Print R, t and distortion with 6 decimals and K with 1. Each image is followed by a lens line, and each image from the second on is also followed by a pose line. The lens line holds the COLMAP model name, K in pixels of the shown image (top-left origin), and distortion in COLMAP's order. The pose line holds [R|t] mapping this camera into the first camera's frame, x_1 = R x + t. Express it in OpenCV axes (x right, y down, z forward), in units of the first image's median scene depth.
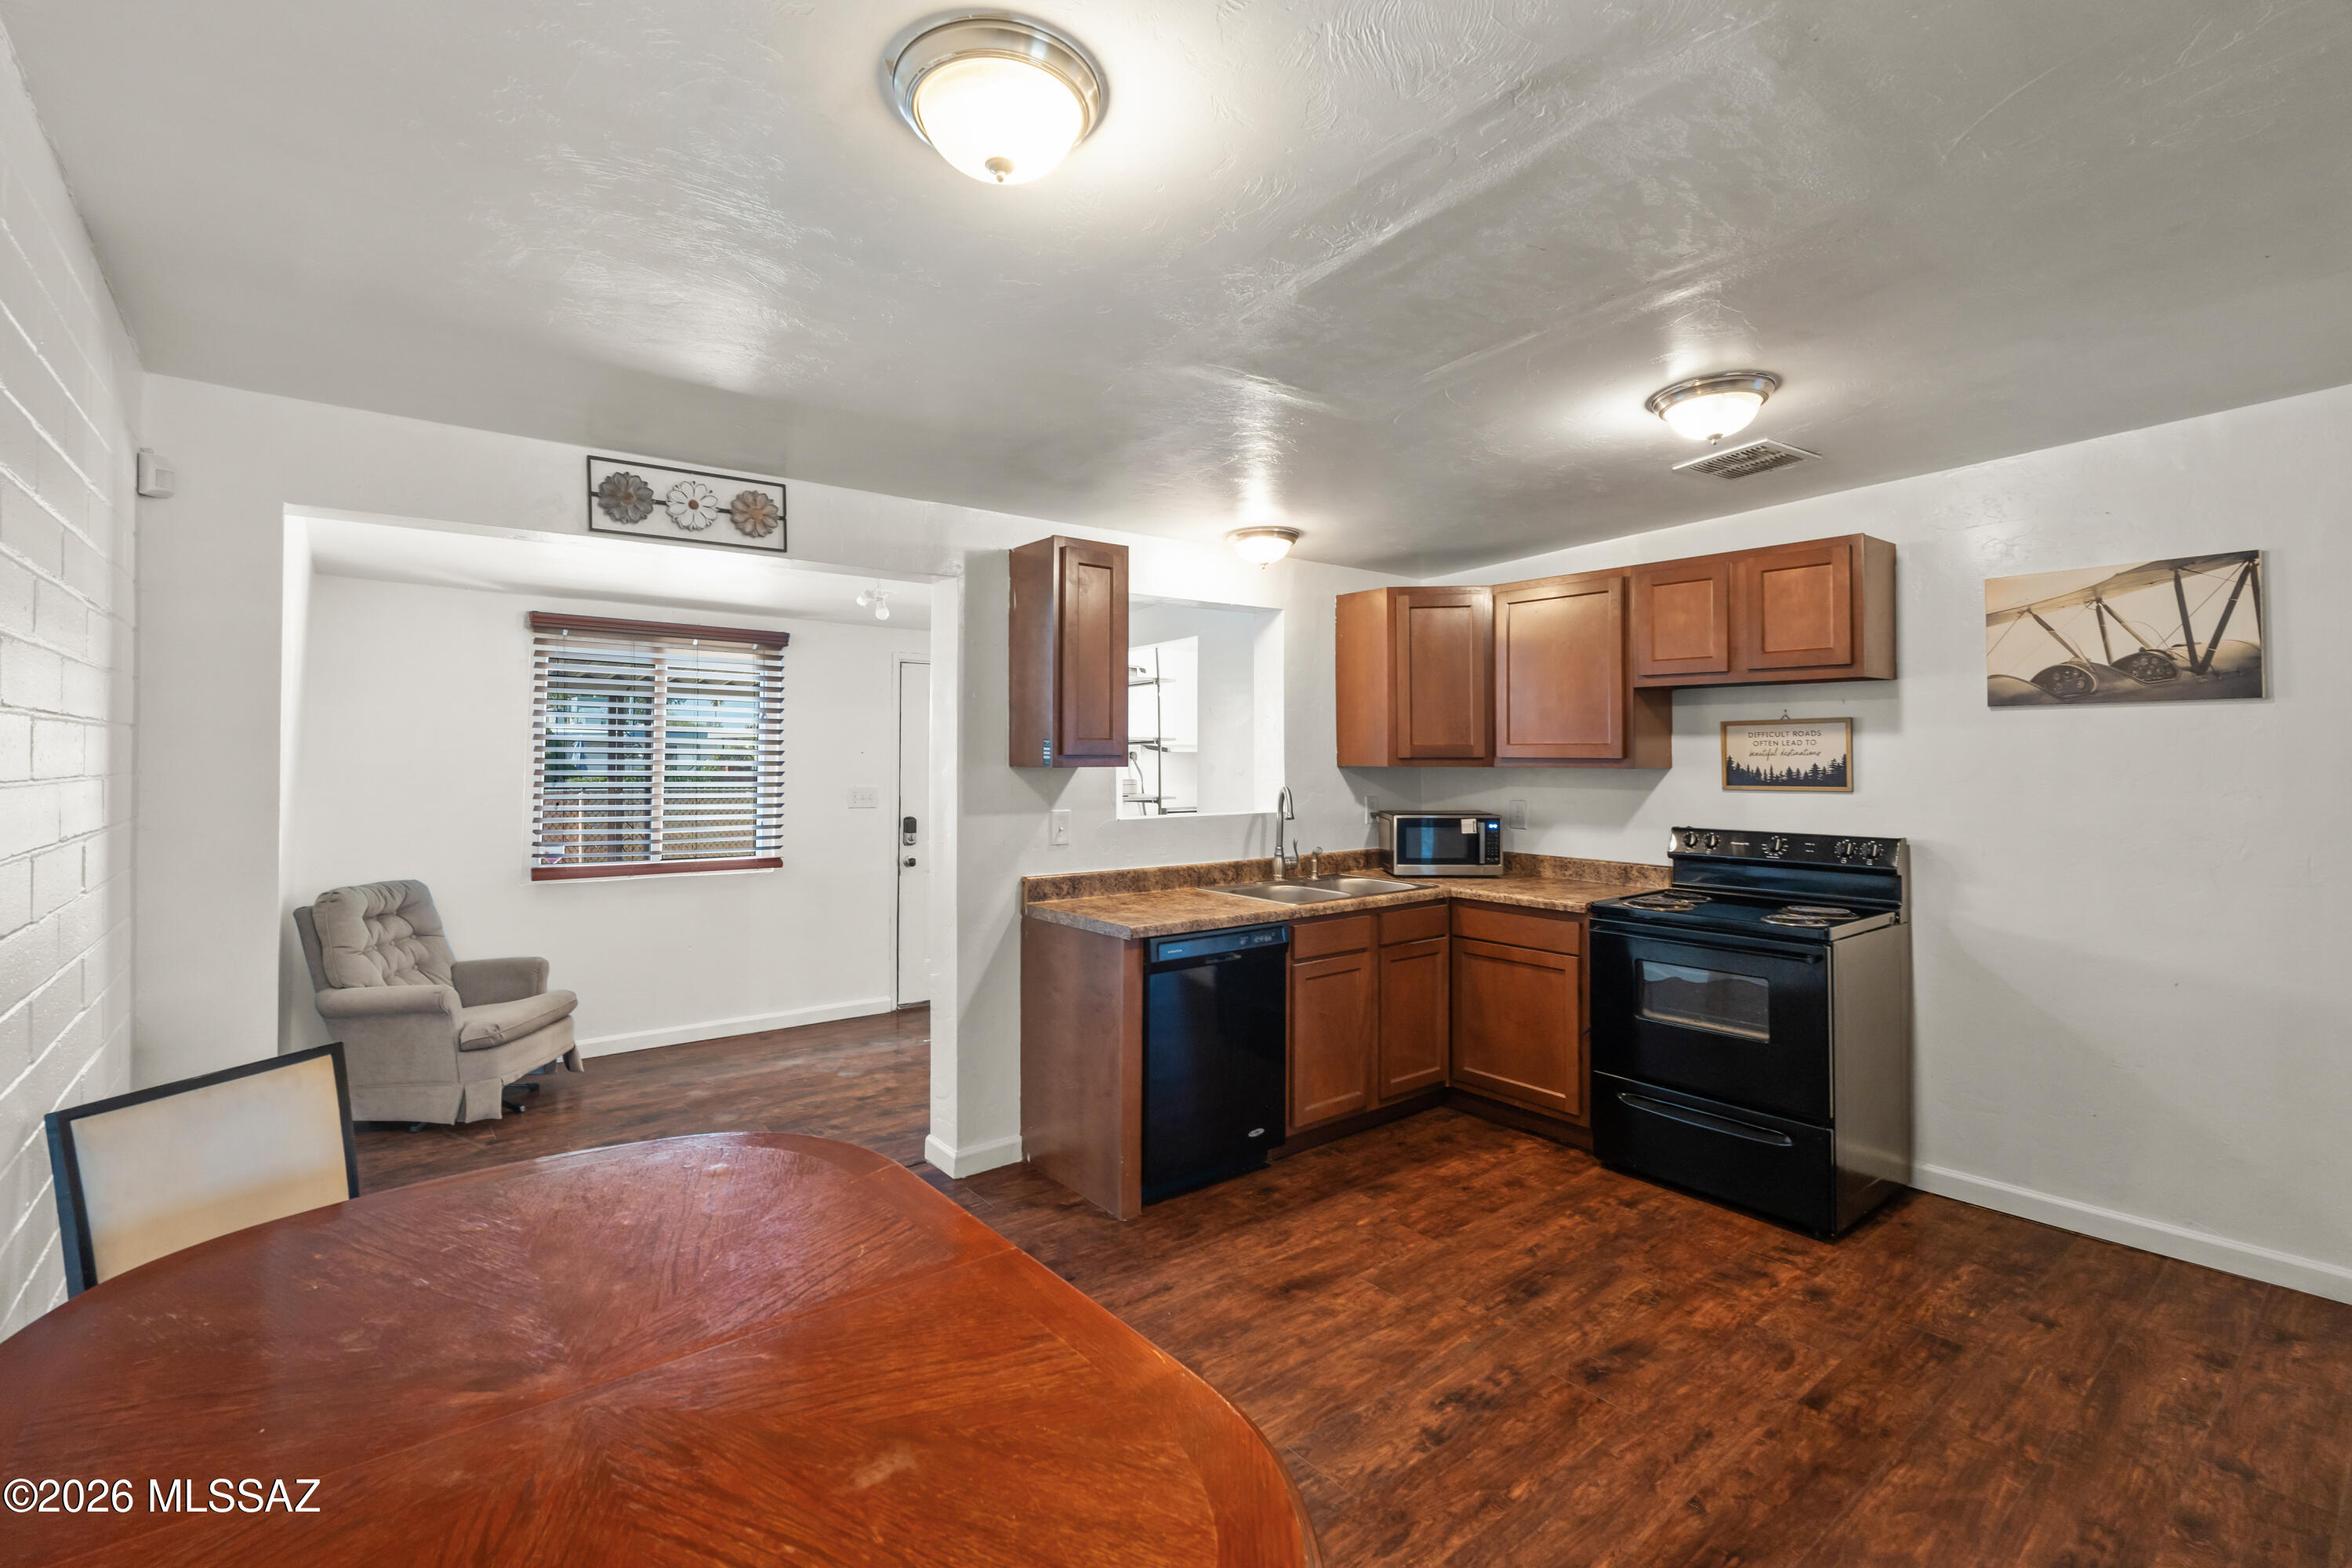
lens RADIAL K [[1047.7, 0, 1177.0], [0, 1047.7, 760.6], [0, 0, 1]] dist [0.001267, 0.000148]
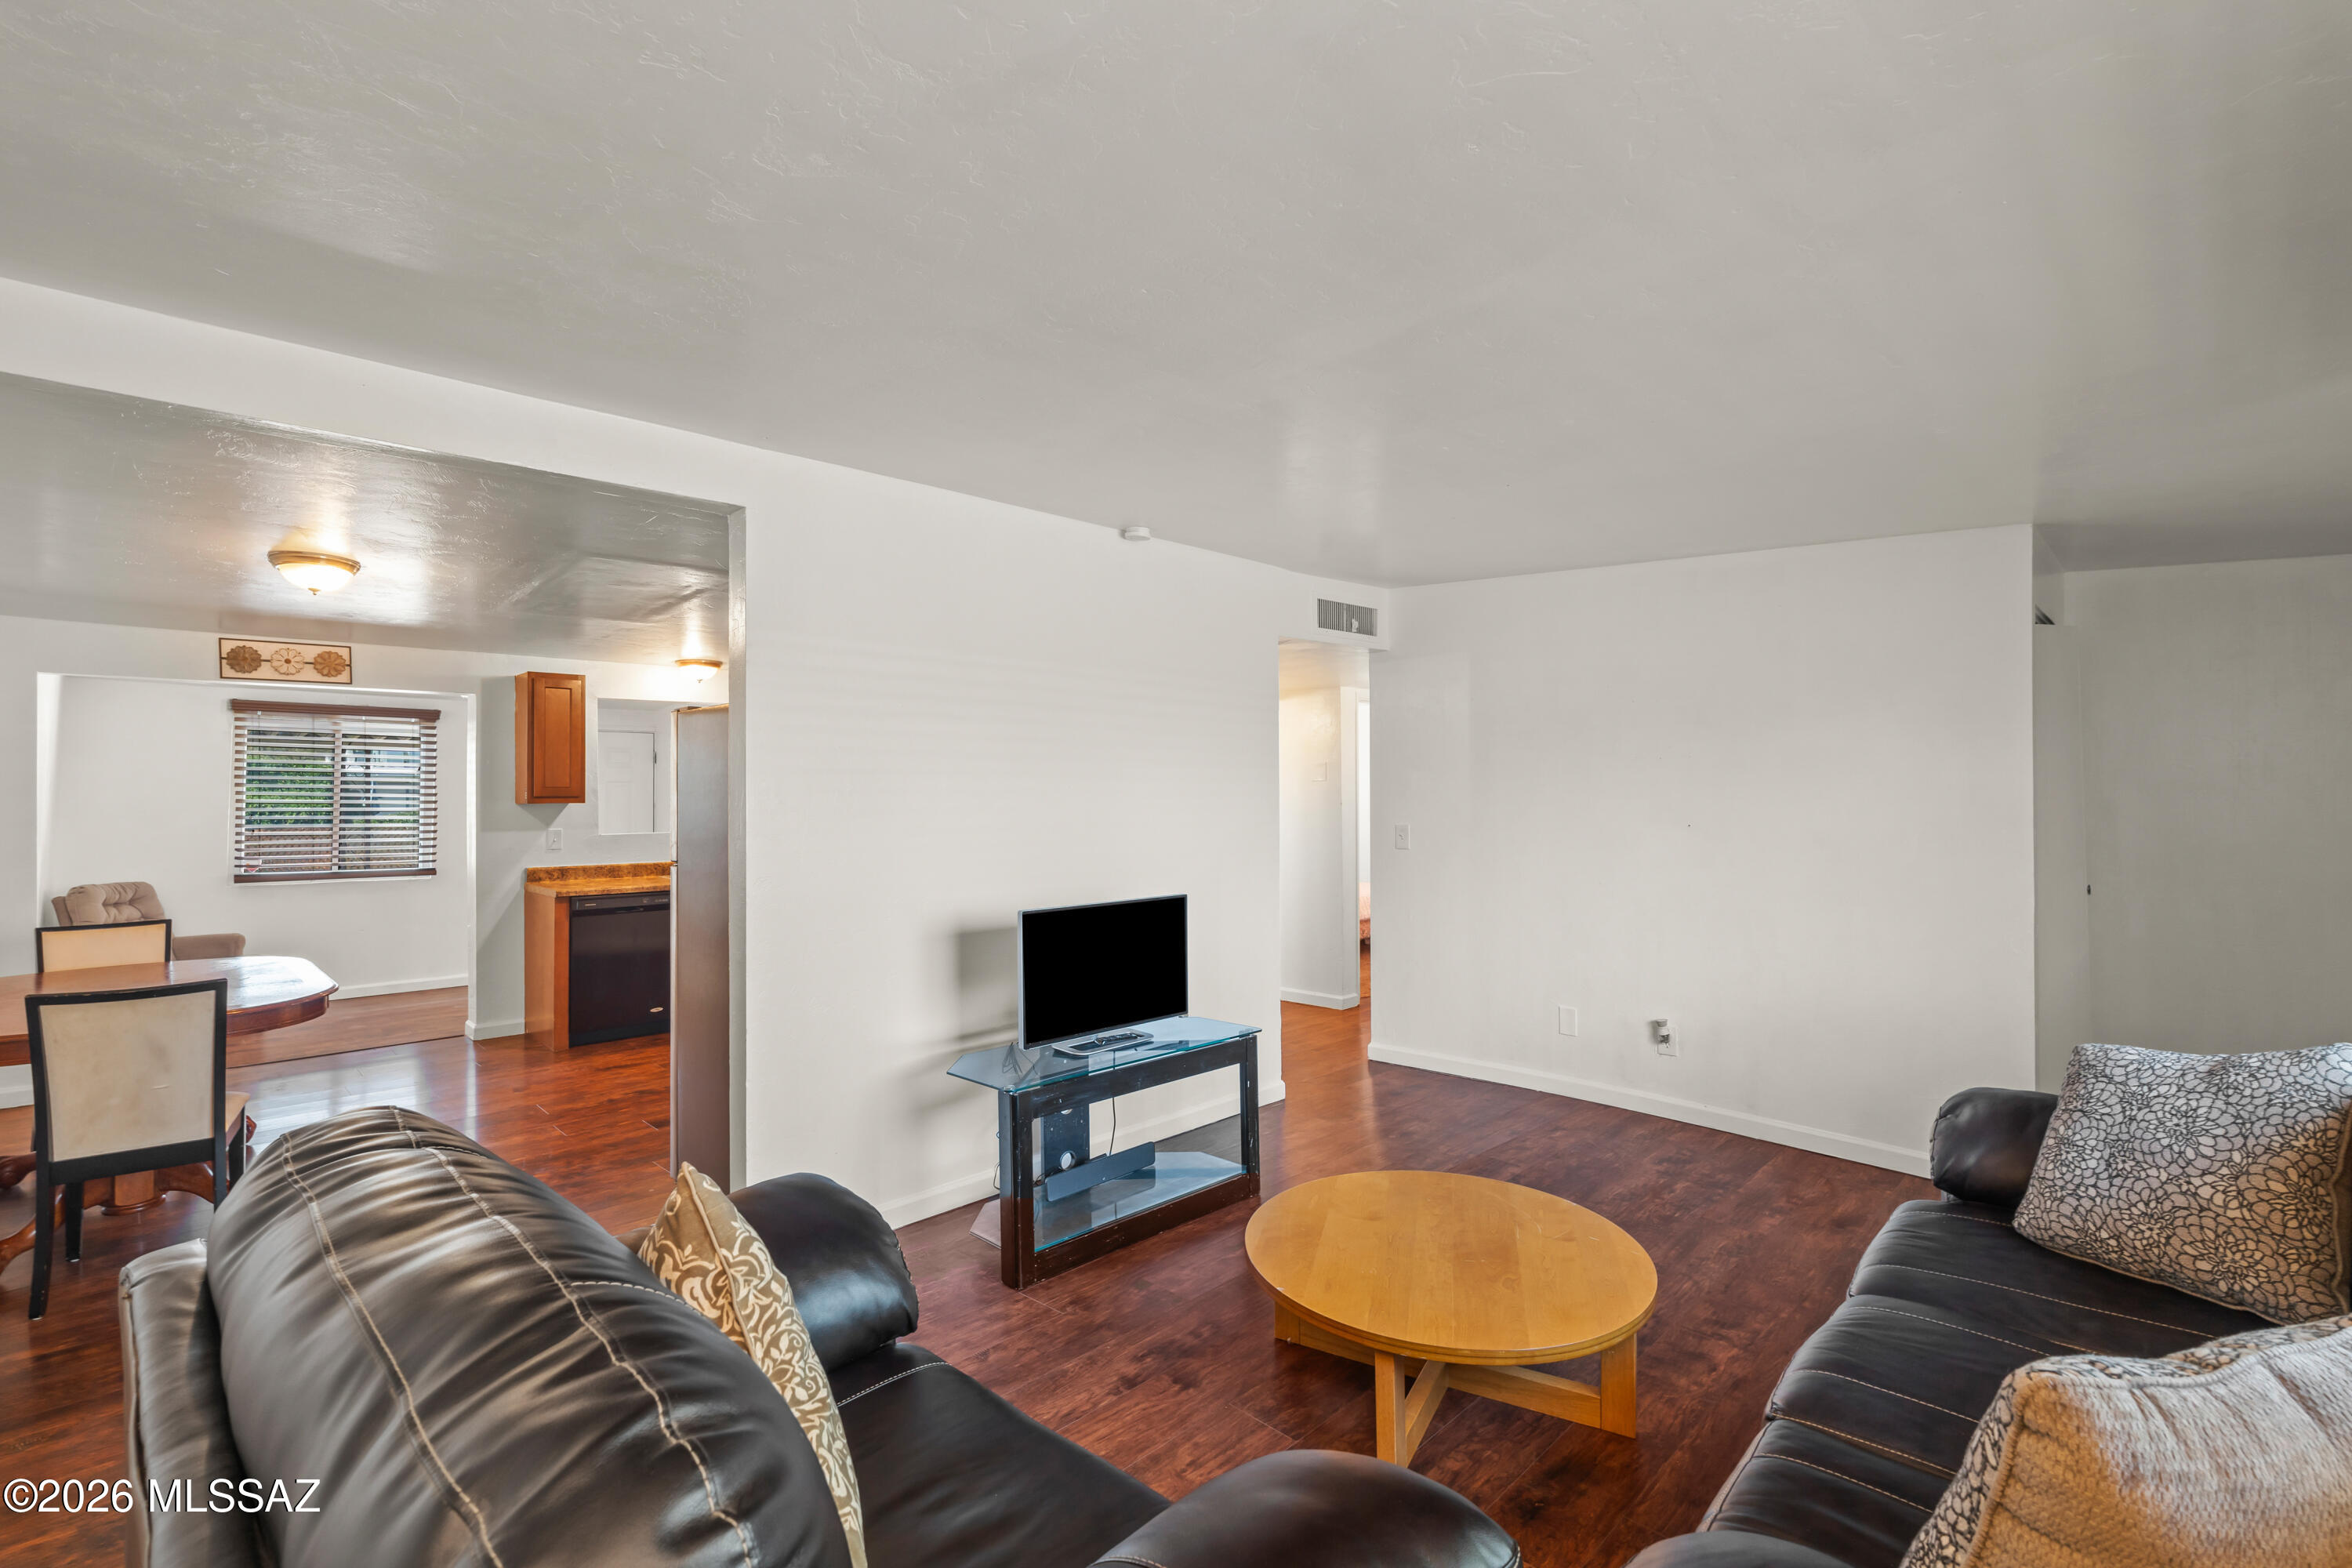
lens RADIAL K [[1040.5, 0, 1168.6], [0, 1040.5, 798.0], [0, 0, 1]] dist [-0.001590, -0.000142]
pose [[0.993570, -0.003156, 0.113177, 0.698049], [0.003106, 0.999995, 0.000618, -0.000304], [-0.113179, -0.000262, 0.993575, -0.794433]]
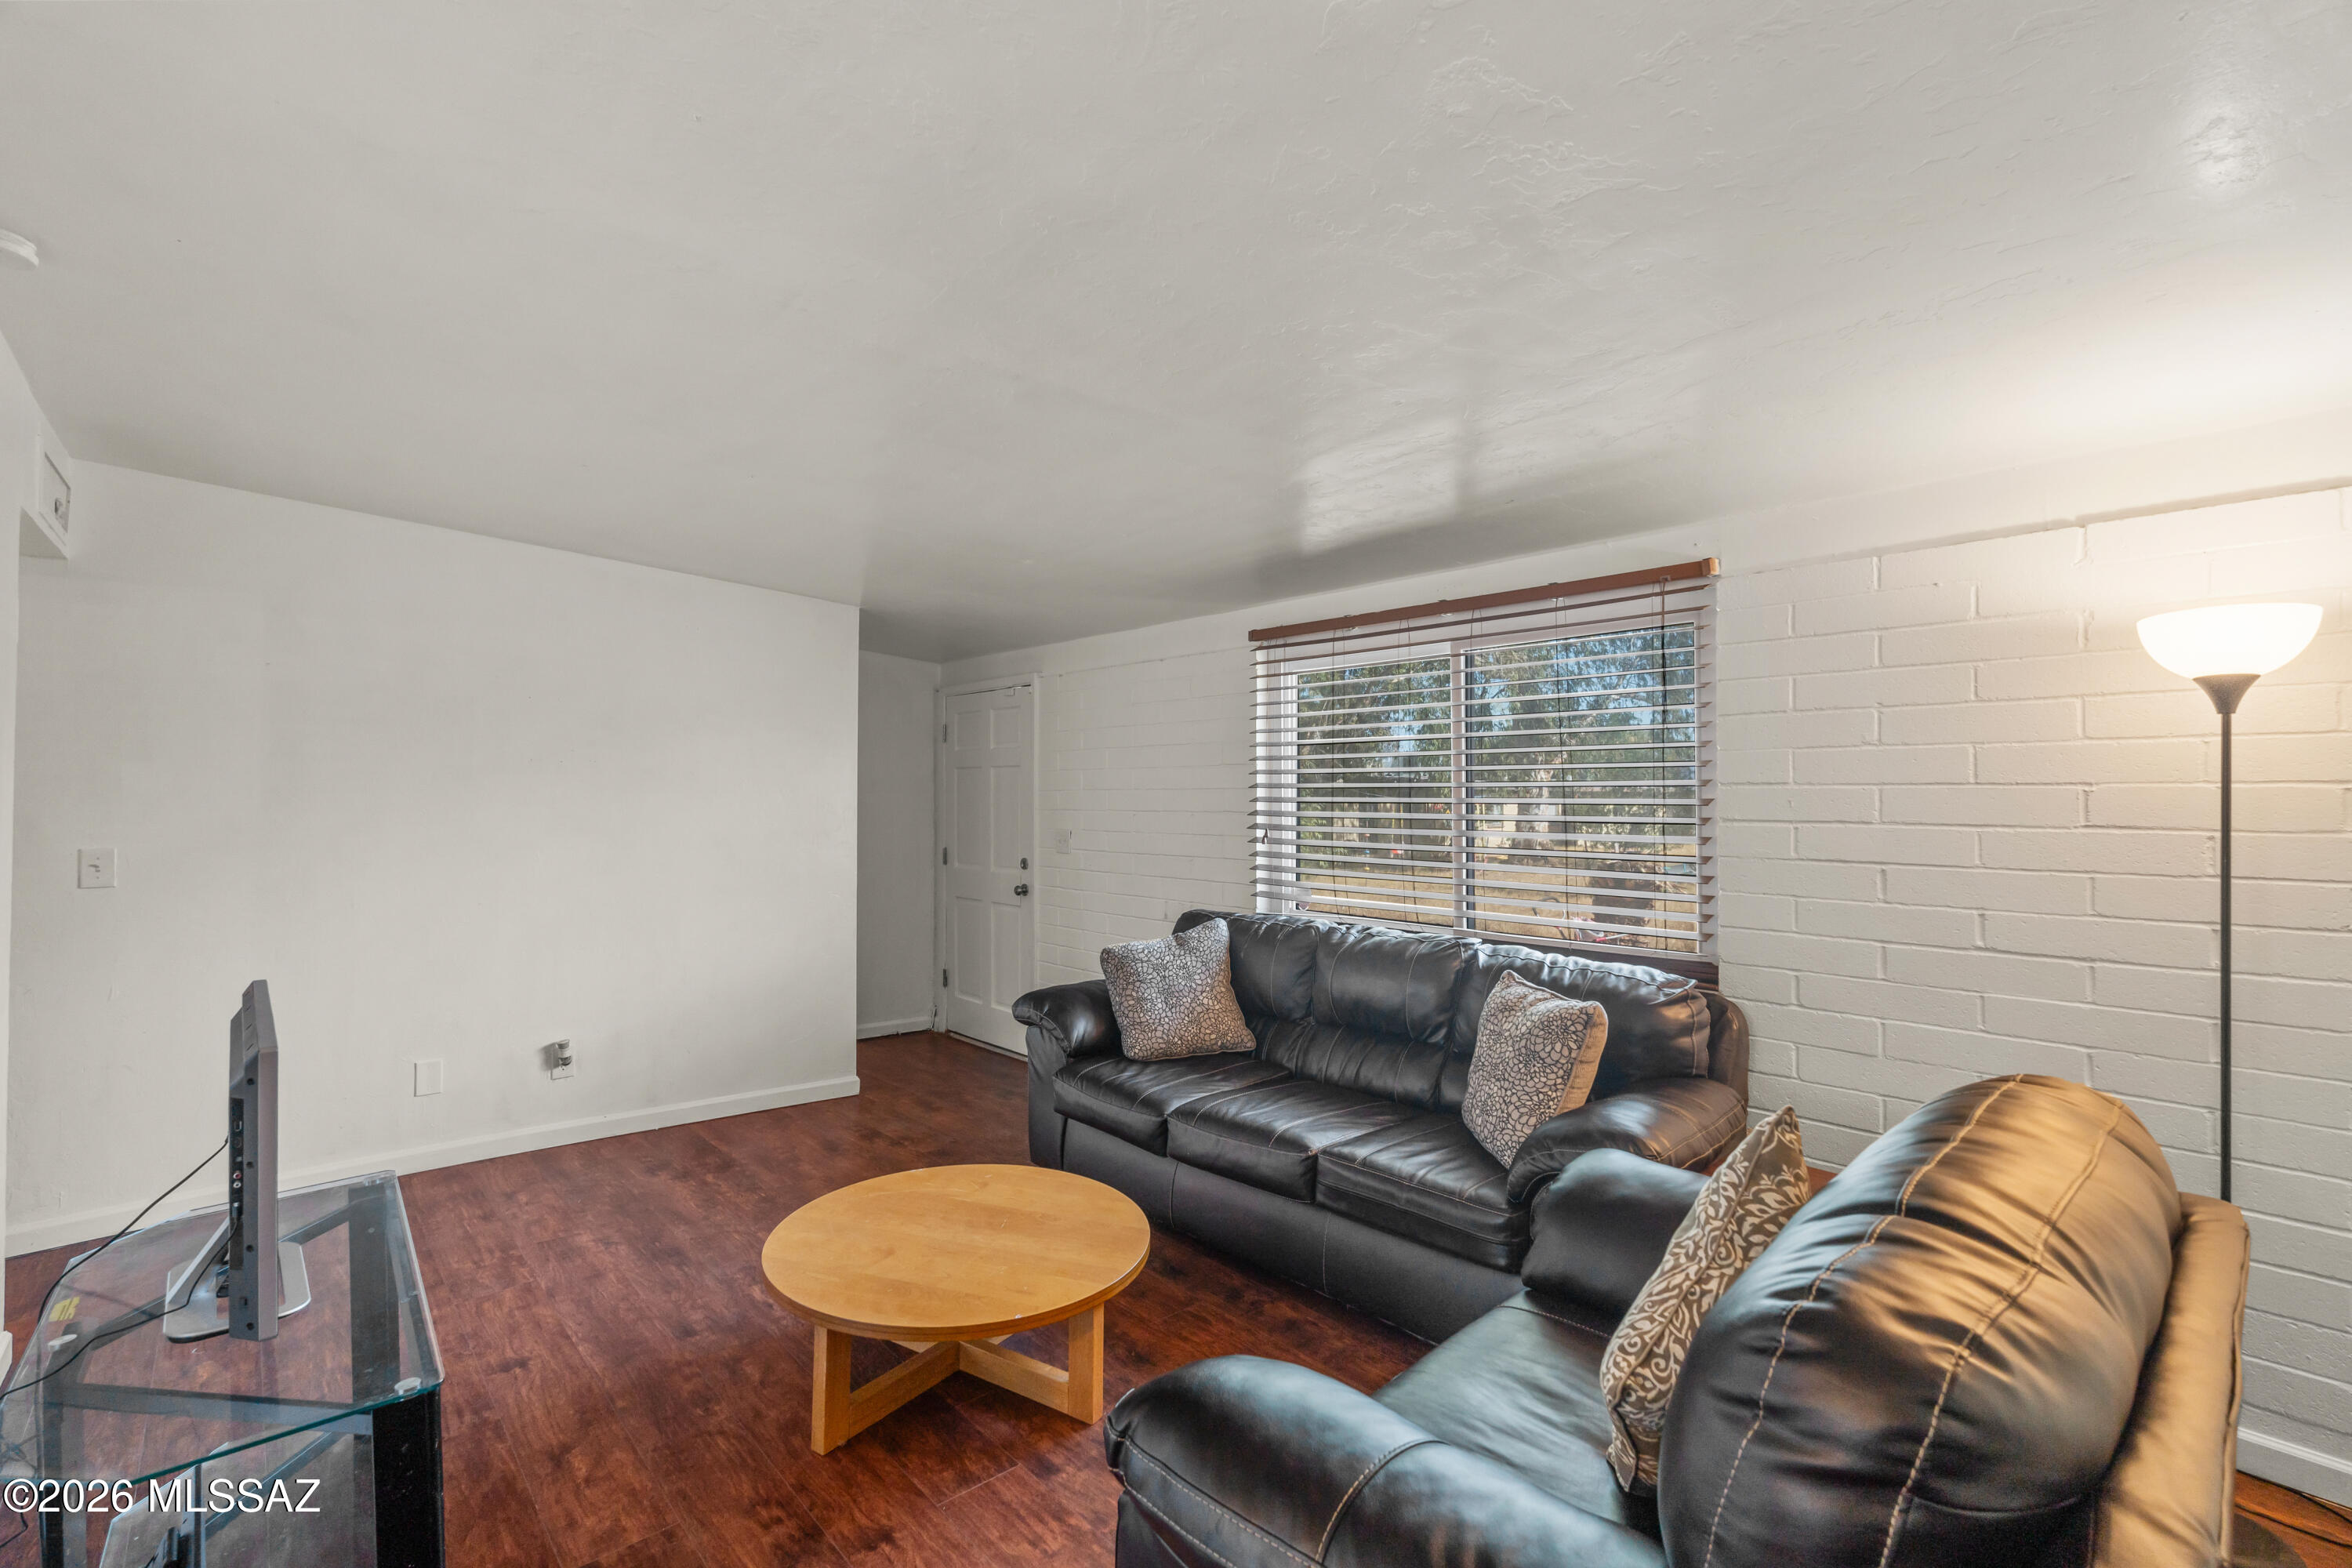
lens RADIAL K [[1040.5, 0, 1168.6], [0, 1040.5, 798.0], [0, 0, 1]] dist [-0.001590, -0.000142]
pose [[-0.061748, 0.000266, 0.998092, -2.023201], [-0.003820, 0.999993, -0.000503, -0.031721], [-0.998084, -0.003844, -0.061747, 2.462231]]
